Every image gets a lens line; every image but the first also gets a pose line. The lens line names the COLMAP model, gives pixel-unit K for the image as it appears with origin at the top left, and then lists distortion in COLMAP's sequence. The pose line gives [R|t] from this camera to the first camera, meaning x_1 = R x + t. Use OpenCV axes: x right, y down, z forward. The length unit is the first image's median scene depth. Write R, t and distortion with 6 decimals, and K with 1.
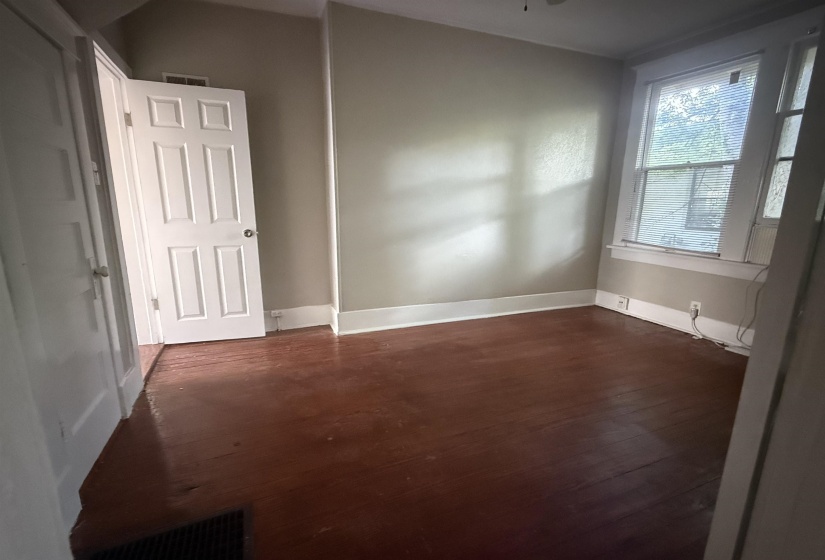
lens RADIAL K [[387.0, 0, 411.9], [0, 387.0, 282.4], [0, 0, 1]] dist [0.004560, -0.000460]
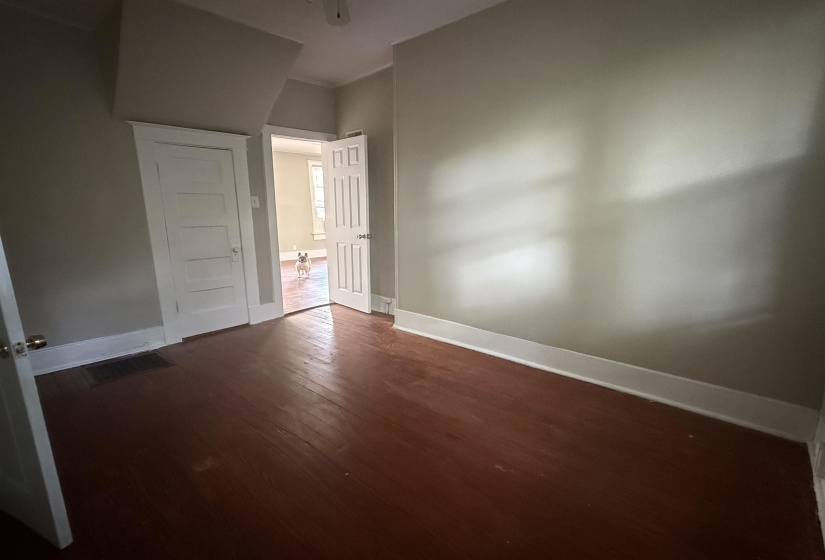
lens RADIAL K [[387.0, 0, 415.4], [0, 387.0, 282.2], [0, 0, 1]] dist [0.004560, -0.000460]
pose [[0.422215, 0.162267, -0.891854, 0.827770], [-0.154368, 0.982348, 0.105652, -0.127301], [0.893255, 0.093065, 0.439811, 0.511574]]
